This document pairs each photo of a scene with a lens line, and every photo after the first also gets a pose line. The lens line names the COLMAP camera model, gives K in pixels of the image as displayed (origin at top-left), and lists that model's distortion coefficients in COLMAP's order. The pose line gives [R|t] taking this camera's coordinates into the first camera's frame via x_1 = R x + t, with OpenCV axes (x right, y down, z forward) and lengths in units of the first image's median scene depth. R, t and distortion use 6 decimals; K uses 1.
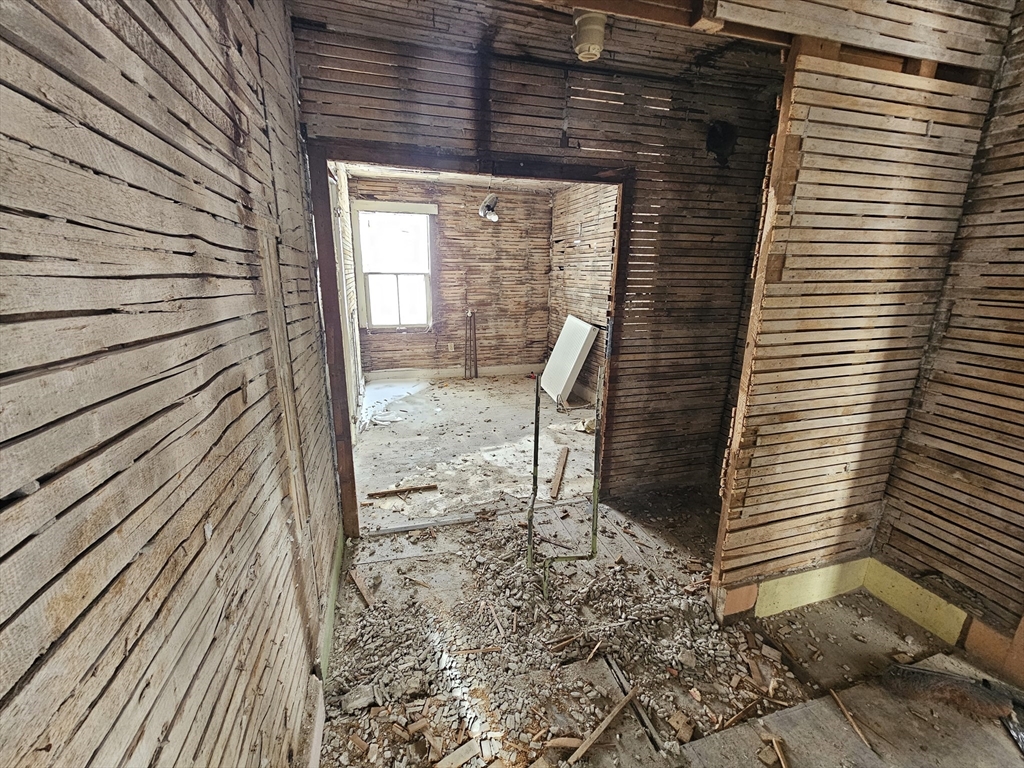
lens RADIAL K [[418.9, 0, 513.1], [0, 418.9, 387.4], [0, 0, 1]] dist [-0.001741, 0.000326]
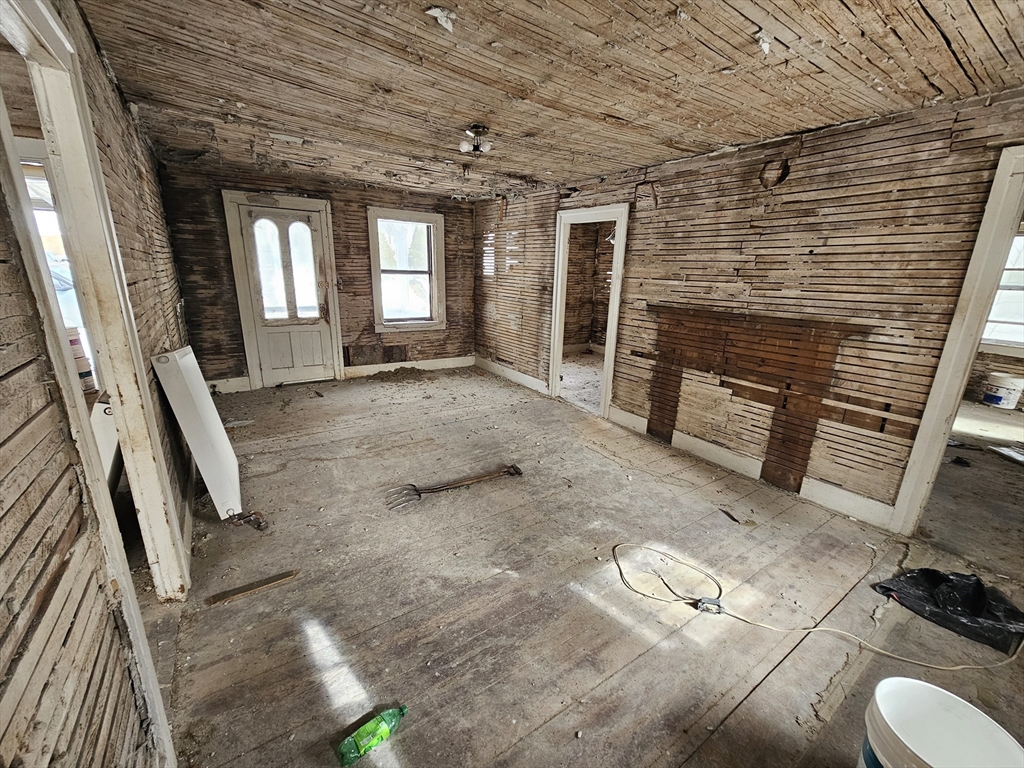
lens RADIAL K [[418.9, 0, 513.1], [0, 418.9, 387.4], [0, 0, 1]] dist [-0.001741, 0.000326]
pose [[0.949452, -0.069462, 0.306131, -0.612721], [0.065878, 0.997584, 0.022039, 0.041466], [-0.306922, -0.000758, 0.951734, -0.218692]]
